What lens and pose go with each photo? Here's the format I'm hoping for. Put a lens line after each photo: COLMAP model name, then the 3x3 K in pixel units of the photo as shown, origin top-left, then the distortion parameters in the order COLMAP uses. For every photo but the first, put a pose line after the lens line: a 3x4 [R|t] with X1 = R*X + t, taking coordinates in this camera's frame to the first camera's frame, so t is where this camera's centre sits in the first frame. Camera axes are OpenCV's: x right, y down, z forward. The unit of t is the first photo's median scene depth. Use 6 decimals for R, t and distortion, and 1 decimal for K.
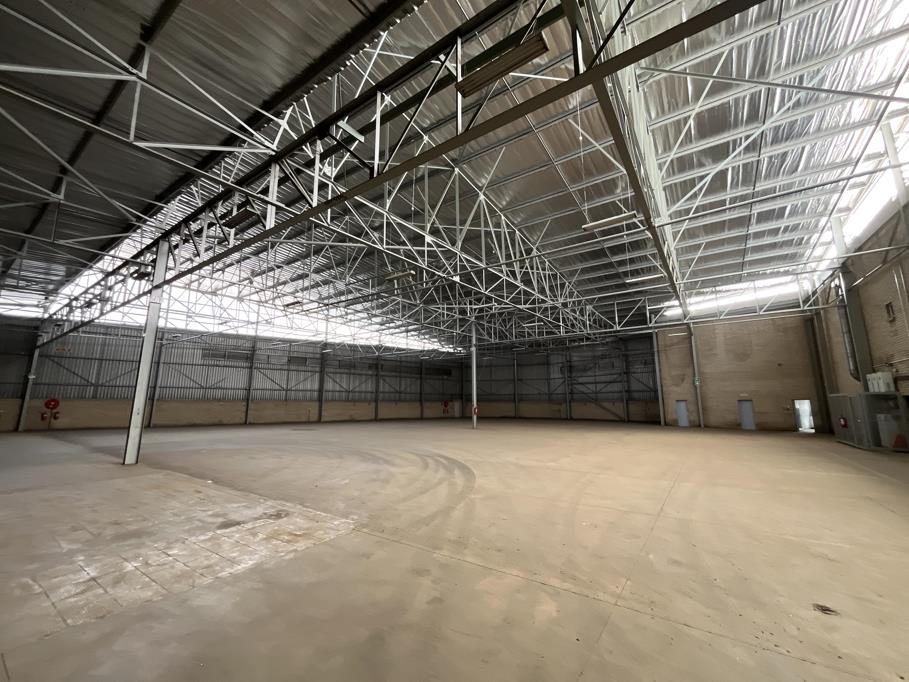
lens RADIAL K [[367.6, 0, 455.7], [0, 367.6, 336.6], [0, 0, 1]] dist [-0.002364, -0.001332]
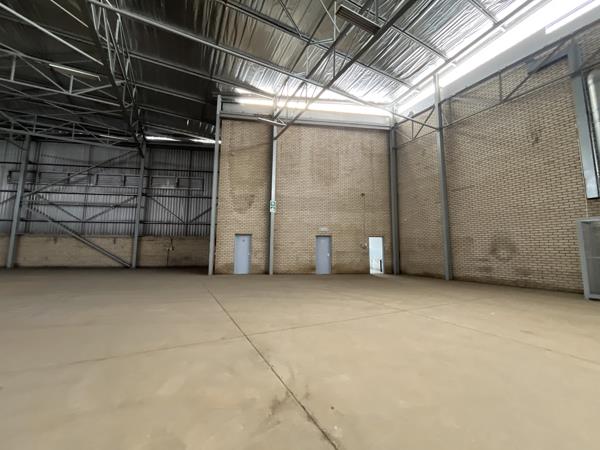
lens RADIAL K [[242.7, 0, 301.5], [0, 242.7, 220.8], [0, 0, 1]] dist [-0.002364, -0.001332]
pose [[0.468150, 0.105385, 0.877342, 0.229399], [-0.166442, 0.985608, -0.029576, 0.117028], [-0.867832, -0.132181, 0.478953, 0.570300]]
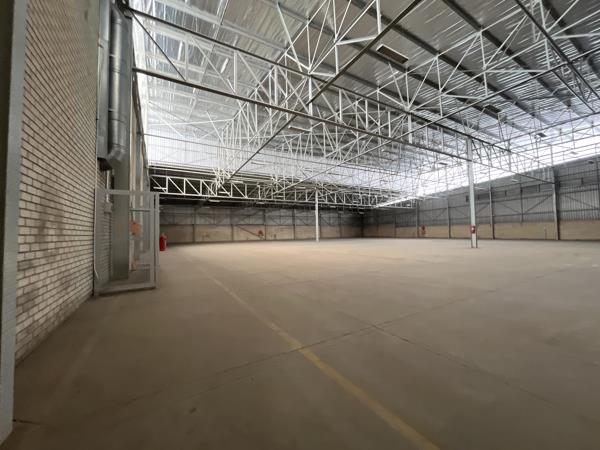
lens RADIAL K [[242.7, 0, 299.7], [0, 242.7, 225.6], [0, 0, 1]] dist [-0.002364, -0.001332]
pose [[-0.413564, -0.013404, -0.910376, 0.583183], [0.188875, 0.976877, -0.100185, 0.116307], [0.890669, -0.213380, -0.401470, 0.610872]]
